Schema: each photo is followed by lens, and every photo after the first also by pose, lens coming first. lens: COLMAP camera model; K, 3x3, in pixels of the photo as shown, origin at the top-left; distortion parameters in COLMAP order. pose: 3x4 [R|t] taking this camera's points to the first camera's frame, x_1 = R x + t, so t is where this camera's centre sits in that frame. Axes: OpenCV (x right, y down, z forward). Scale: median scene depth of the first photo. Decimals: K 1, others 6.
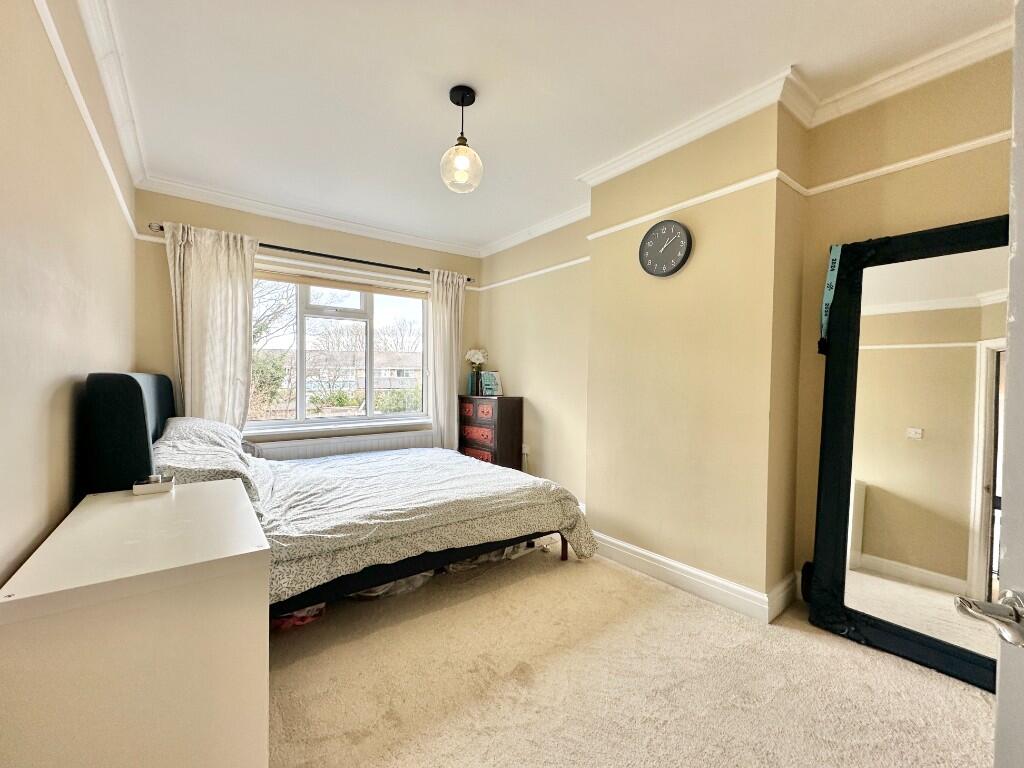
lens RADIAL K [[423.3, 0, 512.0], [0, 423.3, 384.0], [0, 0, 1]] dist [-0.001801, 0.000001]
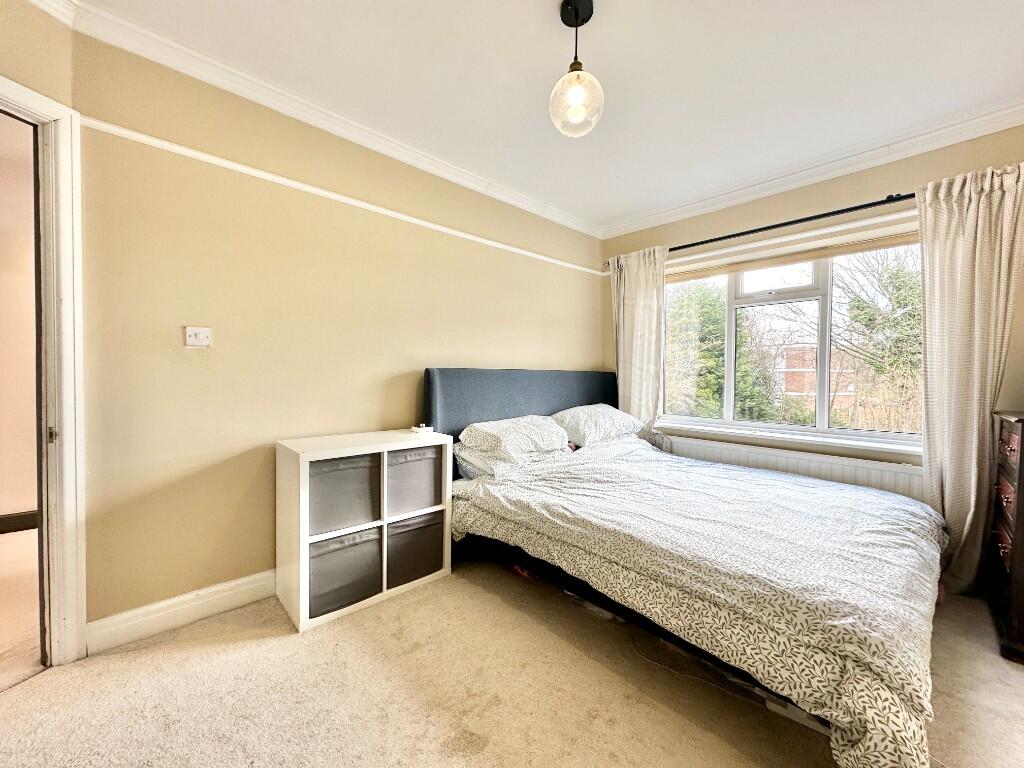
lens RADIAL K [[407.3, 0, 510.2], [0, 407.3, 383.7], [0, 0, 1]] dist [-0.002502, 0.000431]
pose [[0.090244, 0.015372, -0.995801, 0.503811], [-0.027139, 0.999548, 0.012970, 0.006400], [0.995550, 0.025854, 0.090620, 0.653033]]
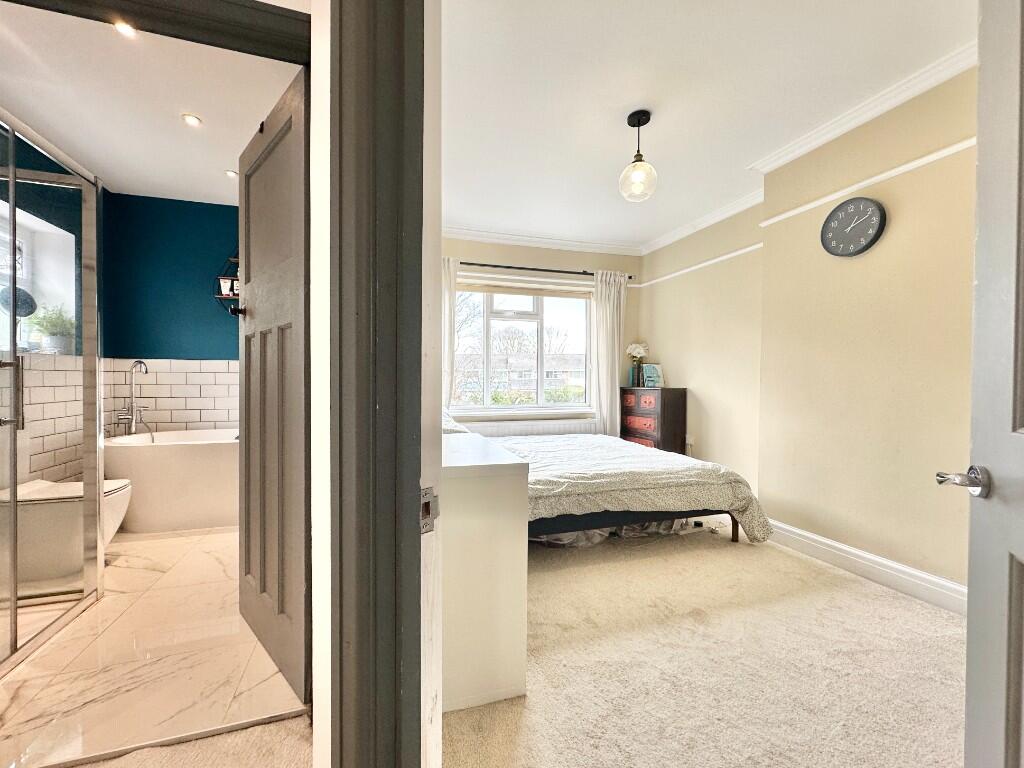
lens RADIAL K [[427.6, 0, 508.8], [0, 427.6, 384.6], [0, 0, 1]] dist [0.000896, 0.000212]
pose [[0.940627, 0.000121, -0.339443, -0.042839], [-0.001321, 0.999994, -0.003304, 0.041099], [0.339440, 0.003556, 0.940621, -0.174632]]
